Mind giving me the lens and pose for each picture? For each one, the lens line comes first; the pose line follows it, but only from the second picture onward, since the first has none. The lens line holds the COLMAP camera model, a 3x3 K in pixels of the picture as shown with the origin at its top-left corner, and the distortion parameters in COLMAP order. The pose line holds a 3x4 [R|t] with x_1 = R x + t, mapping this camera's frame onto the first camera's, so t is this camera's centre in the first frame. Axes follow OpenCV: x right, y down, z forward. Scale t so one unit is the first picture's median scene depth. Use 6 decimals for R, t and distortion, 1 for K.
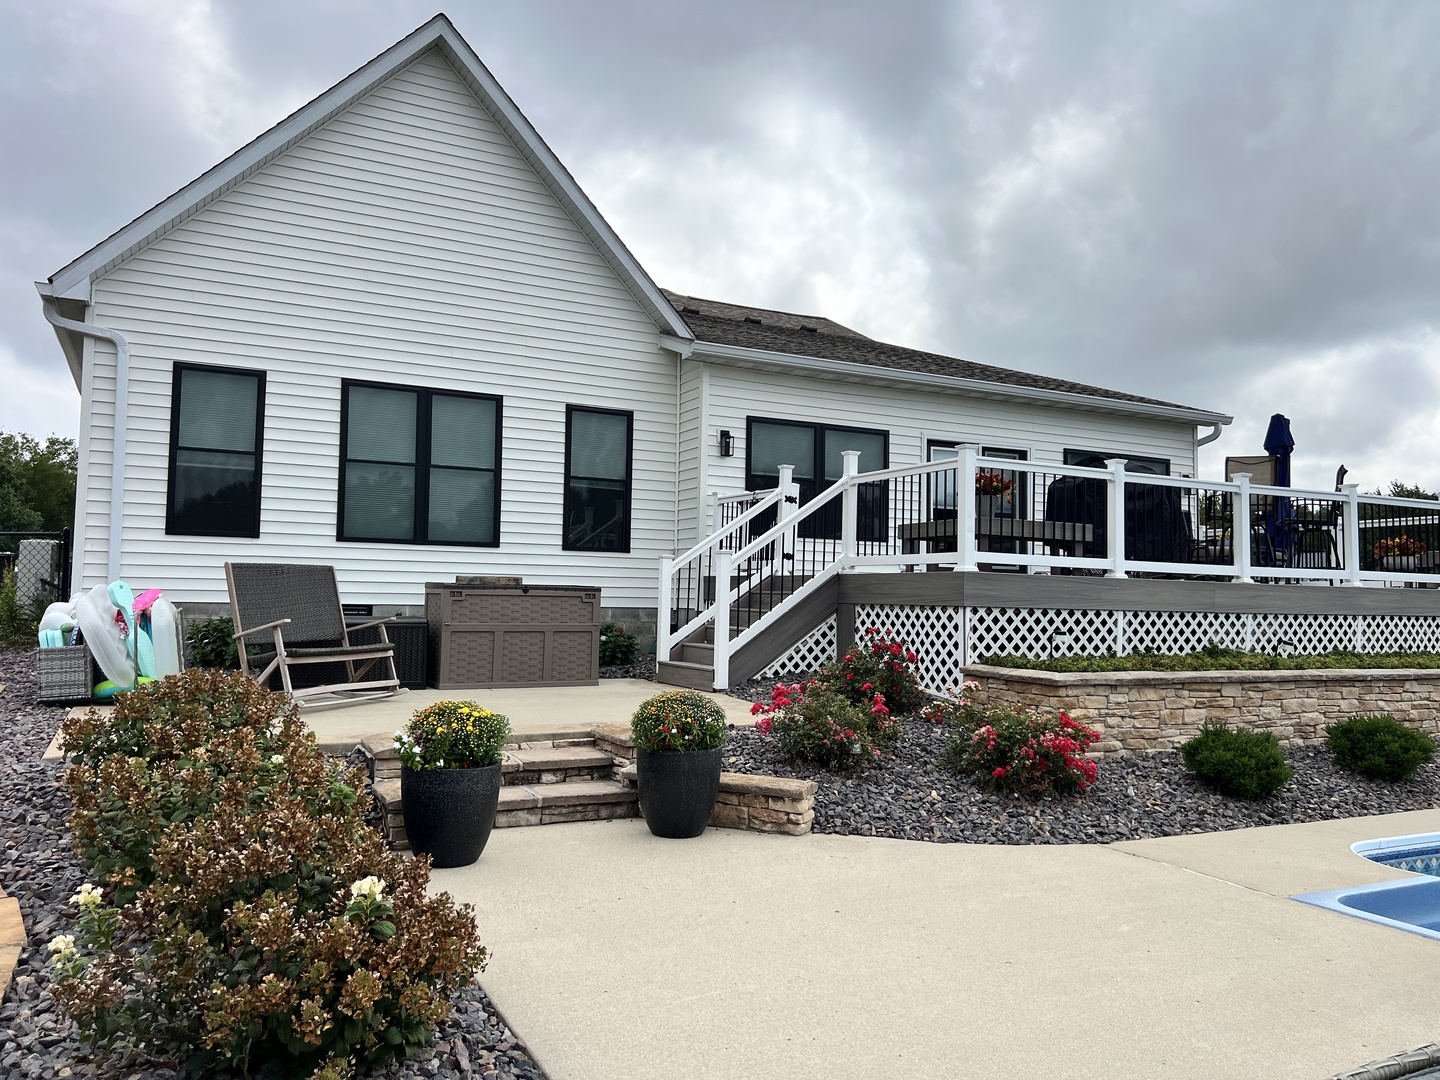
lens RADIAL K [[1080.0, 0, 728.1], [0, 1080.0, 547.6], [0, 0, 1]] dist [0.045318, -0.043662]
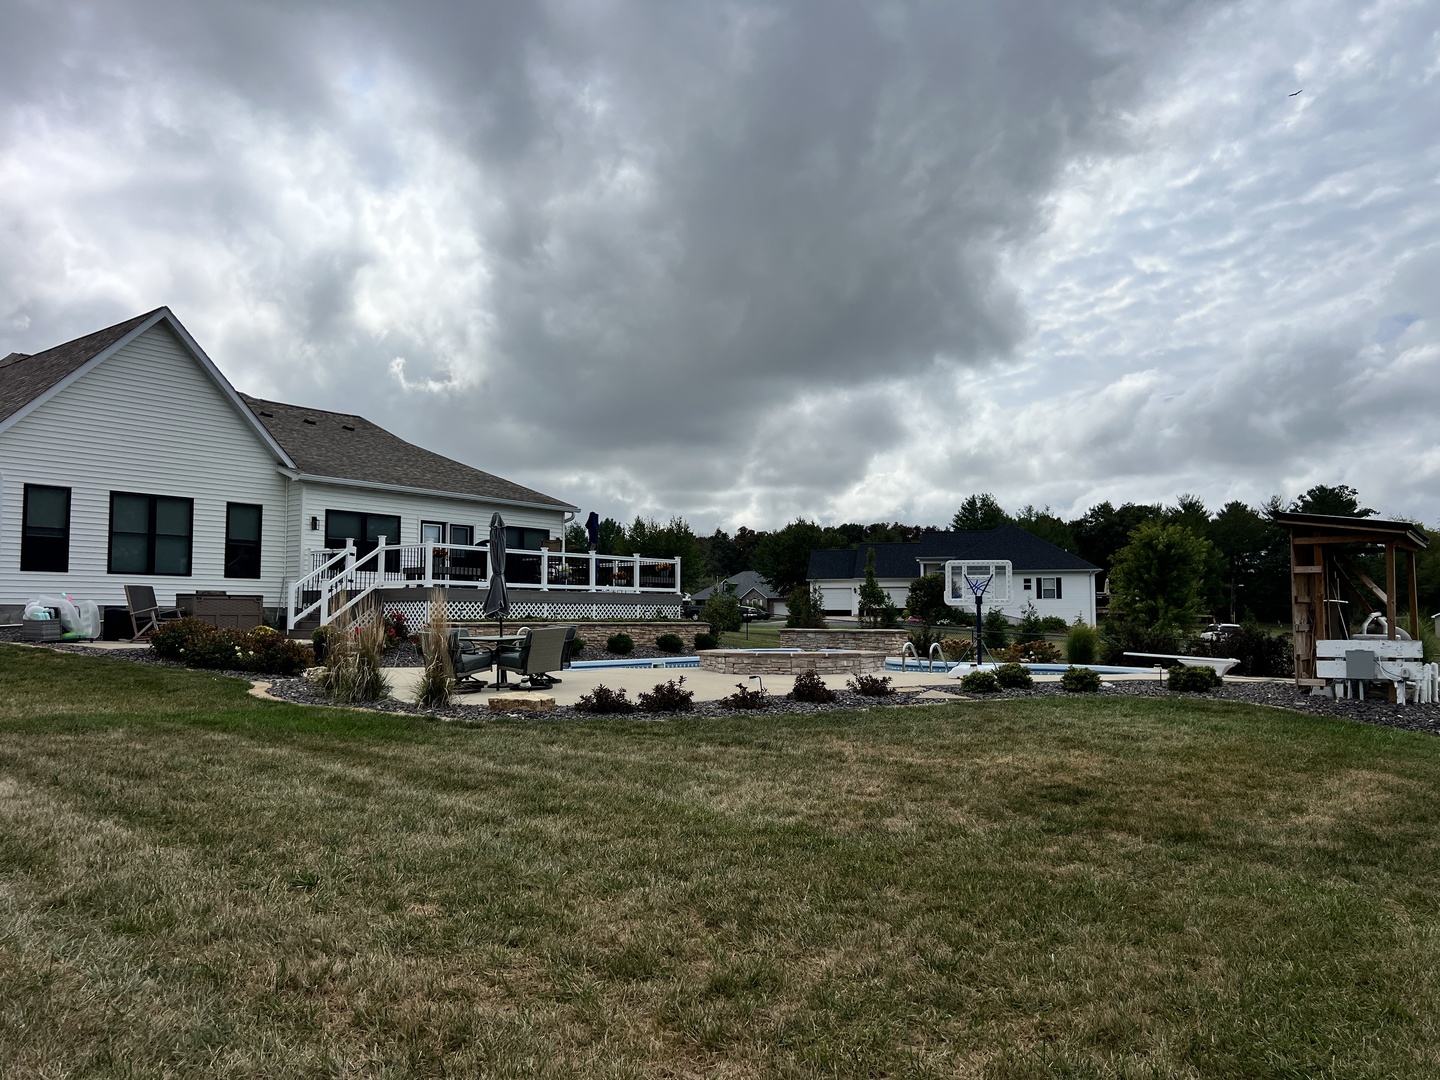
lens RADIAL K [[1080.0, 0, 728.1], [0, 1080.0, 547.6], [0, 0, 1]] dist [0.045318, -0.043662]
pose [[0.908208, 0.009879, 0.418402, -0.165897], [-0.001981, 0.999812, -0.019308, -0.017718], [-0.418514, 0.016707, 0.908057, -1.266251]]
